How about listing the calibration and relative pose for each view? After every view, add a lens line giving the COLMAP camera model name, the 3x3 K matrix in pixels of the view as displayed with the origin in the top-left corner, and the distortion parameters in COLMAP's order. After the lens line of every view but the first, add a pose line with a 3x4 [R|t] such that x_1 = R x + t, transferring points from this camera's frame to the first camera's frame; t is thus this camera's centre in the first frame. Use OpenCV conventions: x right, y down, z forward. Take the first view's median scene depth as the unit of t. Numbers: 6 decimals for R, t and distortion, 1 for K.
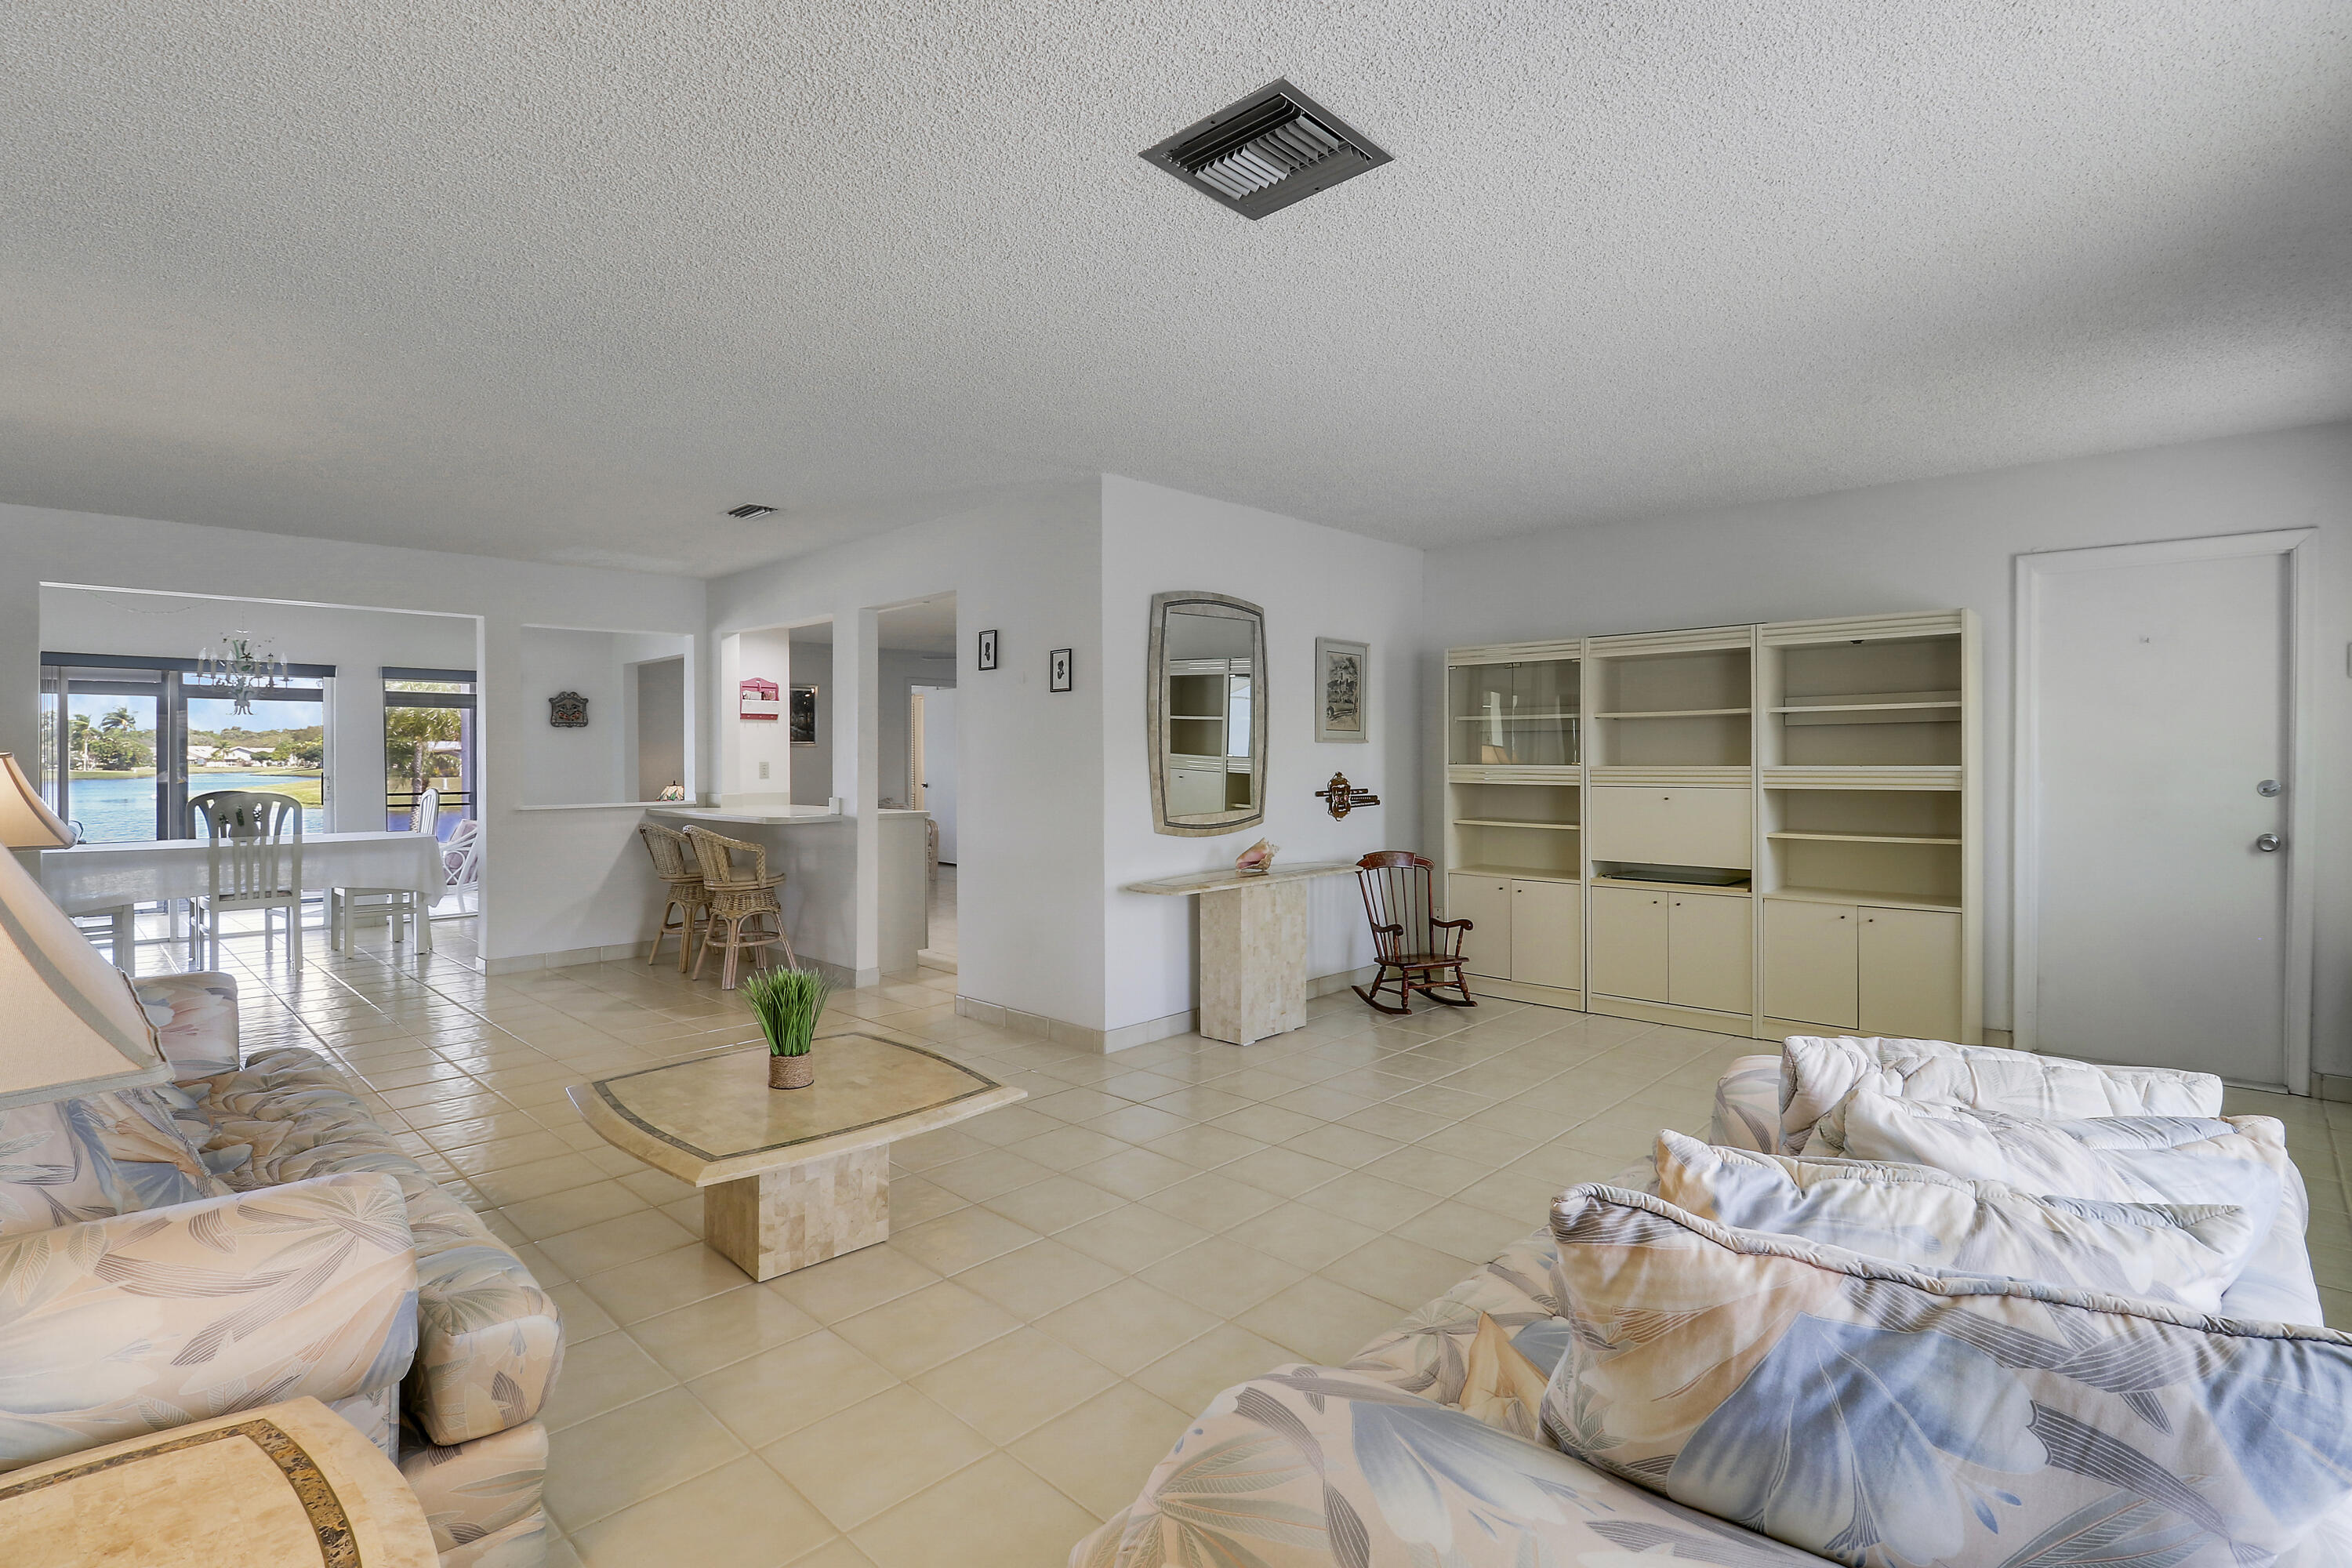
lens RADIAL K [[1125.1, 0, 1218.3], [0, 1125.1, 759.9], [0, 0, 1]] dist [-0.004959, -0.009189]
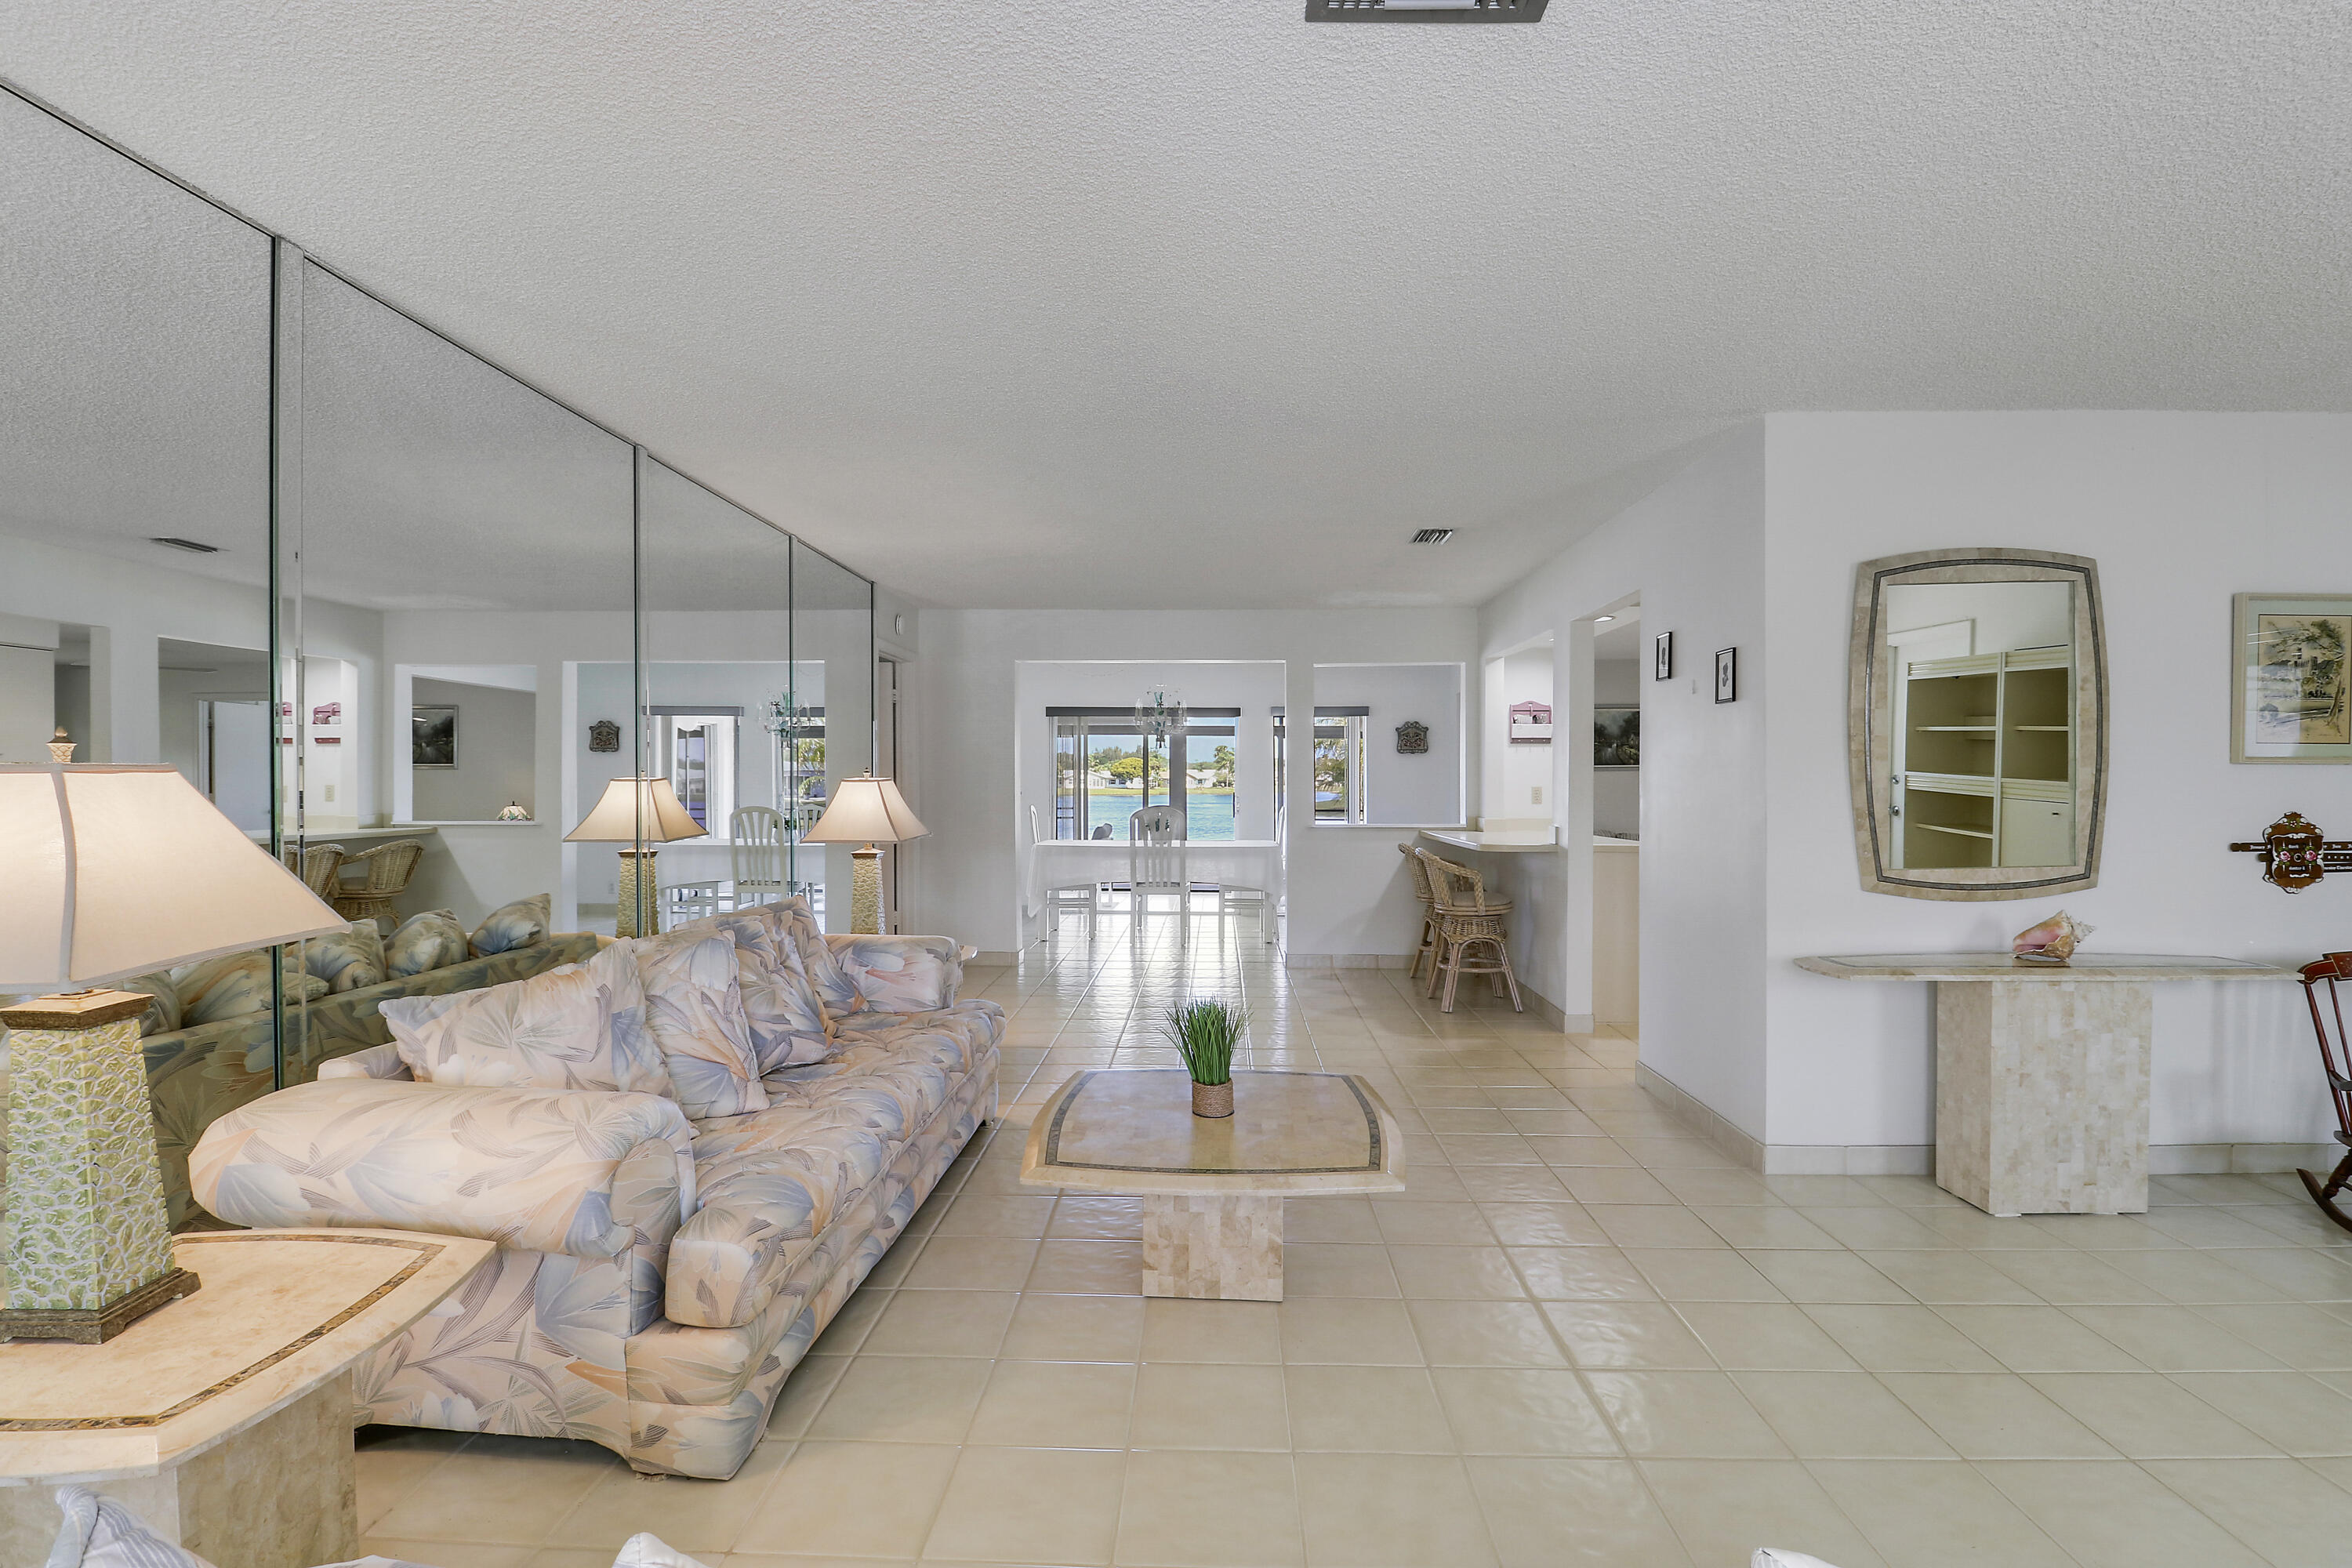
lens RADIAL K [[1125.1, 0, 1171.4], [0, 1125.1, 787.9], [0, 0, 1]] dist [-0.004959, -0.009189]
pose [[0.645765, 0.009337, -0.763479, 0.204875], [-0.004987, 0.999955, 0.008011, -0.004933], [0.763520, -0.001366, 0.645783, 0.185337]]
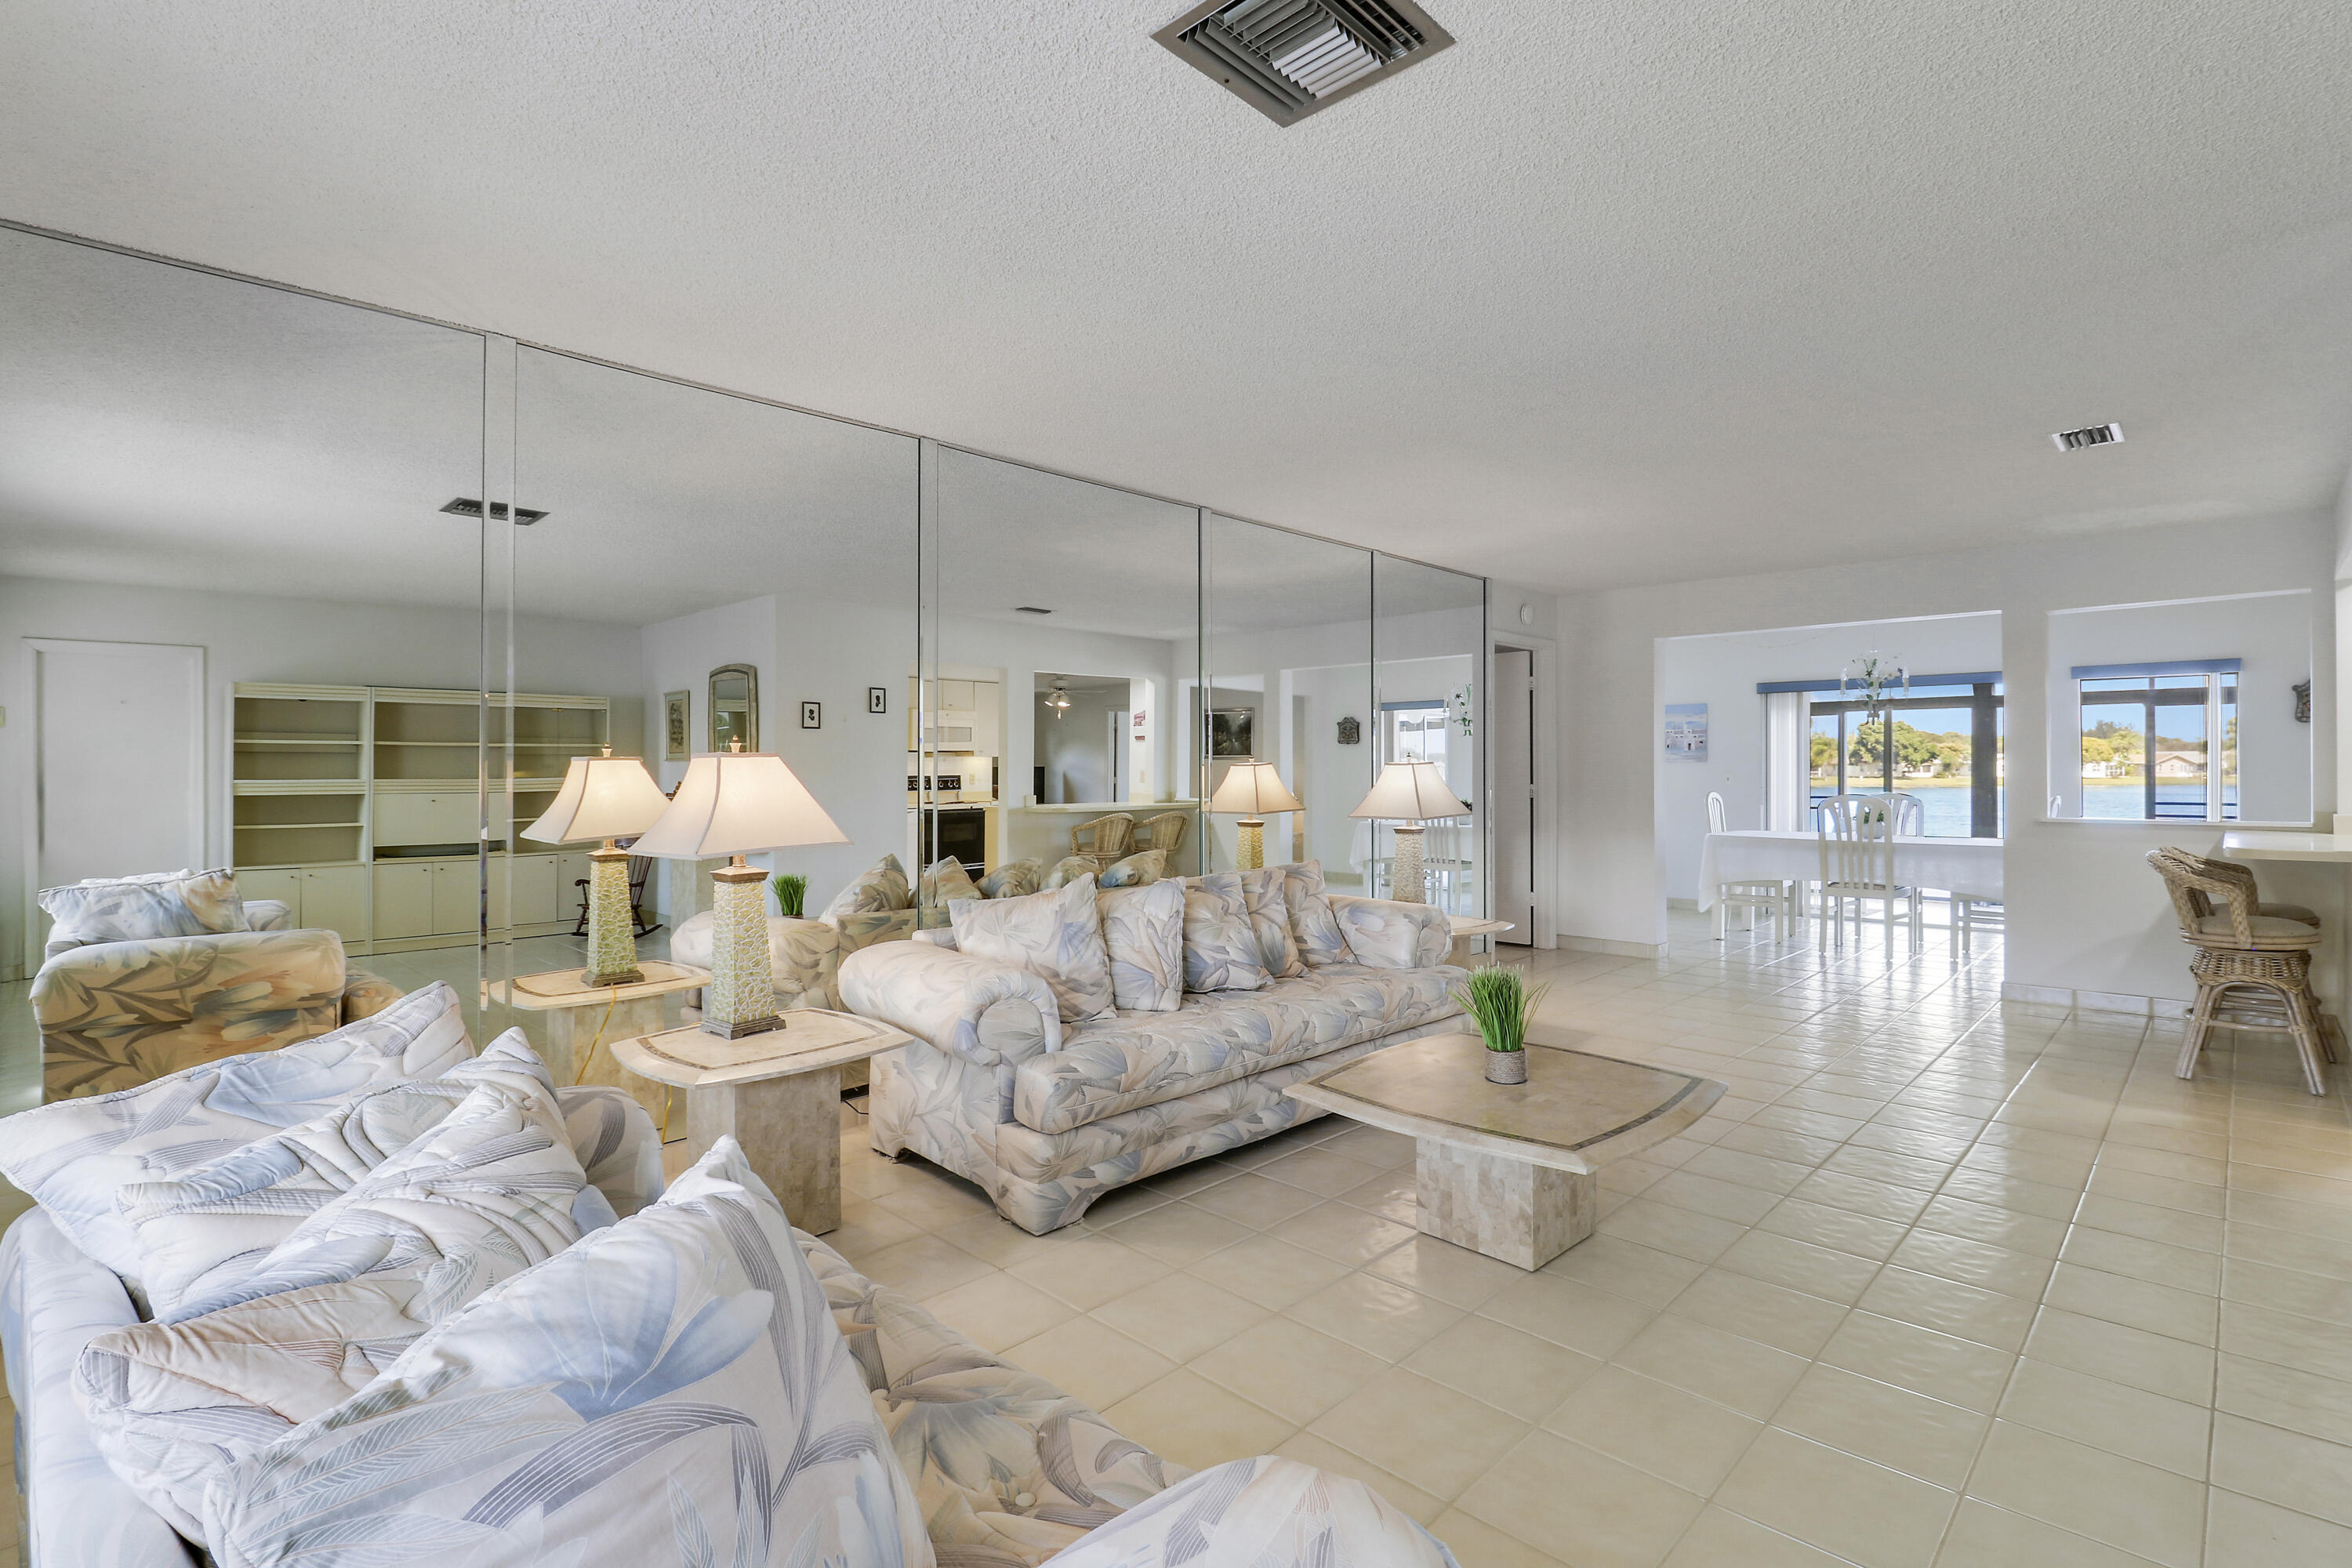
lens RADIAL K [[1125.1, 0, 1132.7], [0, 1125.1, 760.1], [0, 0, 1]] dist [-0.004959, -0.009189]
pose [[-0.070940, -0.004877, -0.997469, 0.388369], [0.000742, 0.999988, -0.004942, -0.000738], [0.997480, -0.001091, -0.070935, 0.416953]]
